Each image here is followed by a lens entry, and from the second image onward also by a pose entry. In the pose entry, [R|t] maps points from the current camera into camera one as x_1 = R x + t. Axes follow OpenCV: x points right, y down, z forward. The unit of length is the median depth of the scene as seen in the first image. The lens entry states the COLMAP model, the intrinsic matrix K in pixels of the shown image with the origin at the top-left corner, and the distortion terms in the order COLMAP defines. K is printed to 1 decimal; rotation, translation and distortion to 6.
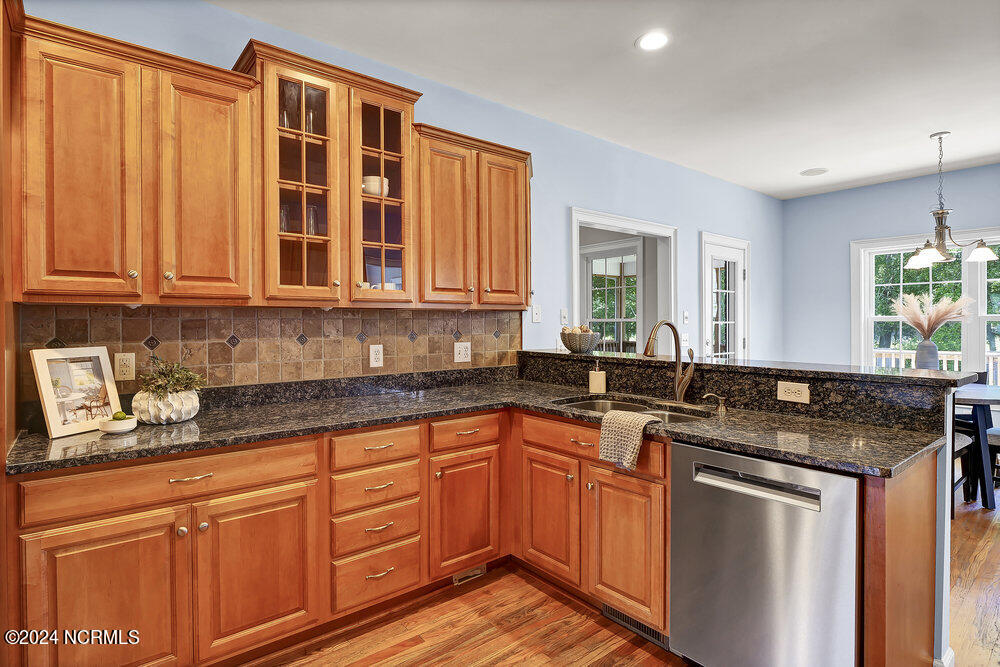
lens RADIAL K [[507.0, 0, 500.3], [0, 507.0, 317.7], [0, 0, 1]] dist [-0.013276, -0.000637]
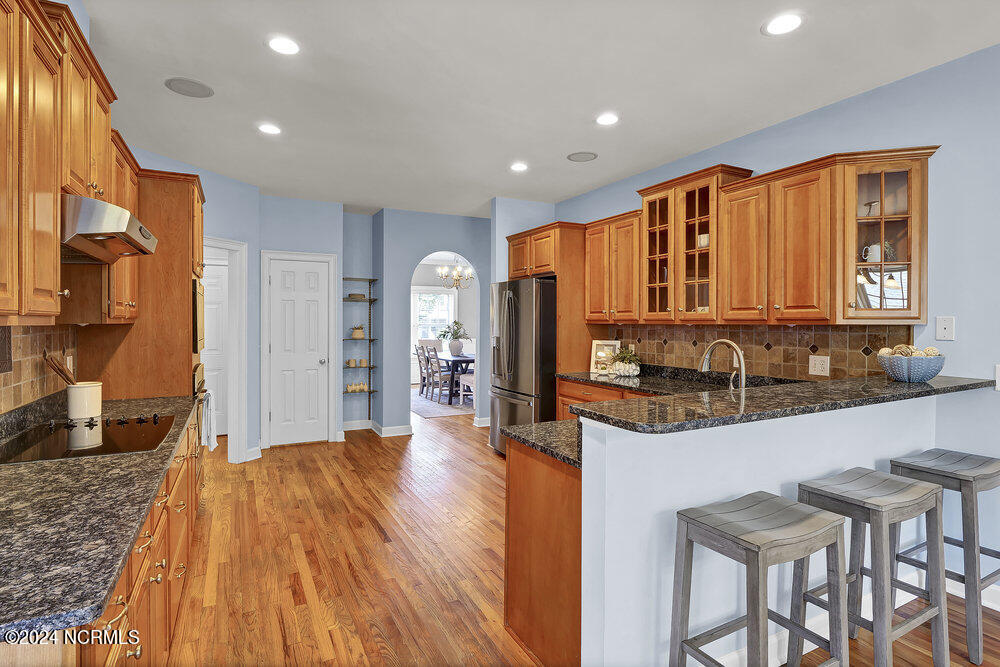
lens RADIAL K [[507.0, 0, 500.3], [0, 507.0, 317.7], [0, 0, 1]] dist [-0.013276, -0.000637]
pose [[-0.199423, -0.004227, -0.979904, 1.363578], [0.006435, 0.999963, -0.005623, -0.034846], [0.979892, -0.007427, -0.199389, 0.745674]]
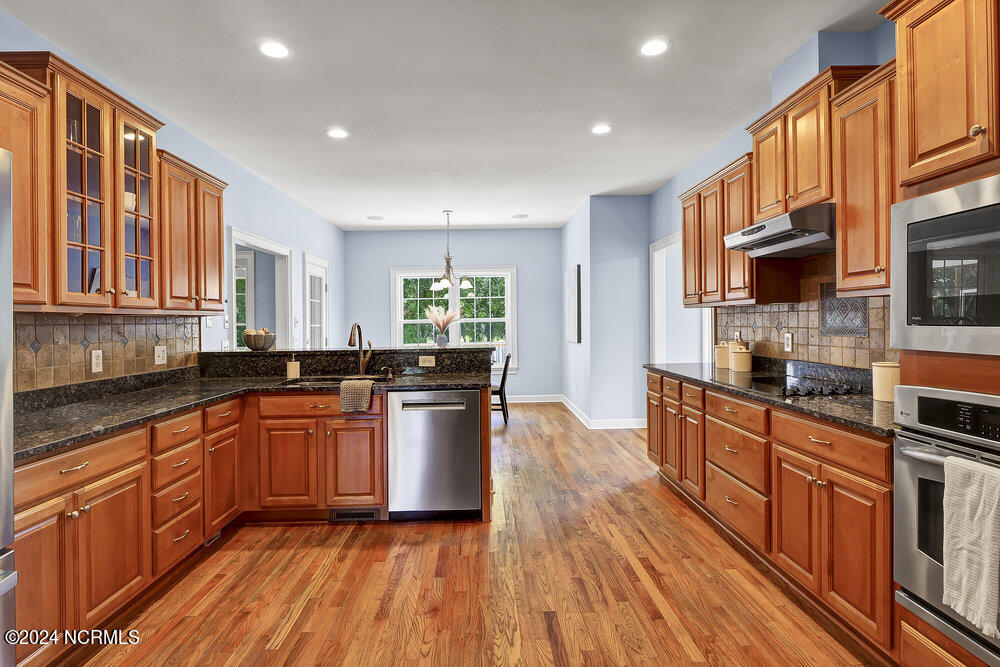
lens RADIAL K [[507.0, 0, 500.3], [0, 507.0, 317.7], [0, 0, 1]] dist [-0.013276, -0.000637]
pose [[0.606666, -0.001253, 0.794956, -0.632520], [0.008929, 0.999946, -0.005238, 0.001138], [-0.794906, 0.010276, 0.606645, -0.287449]]
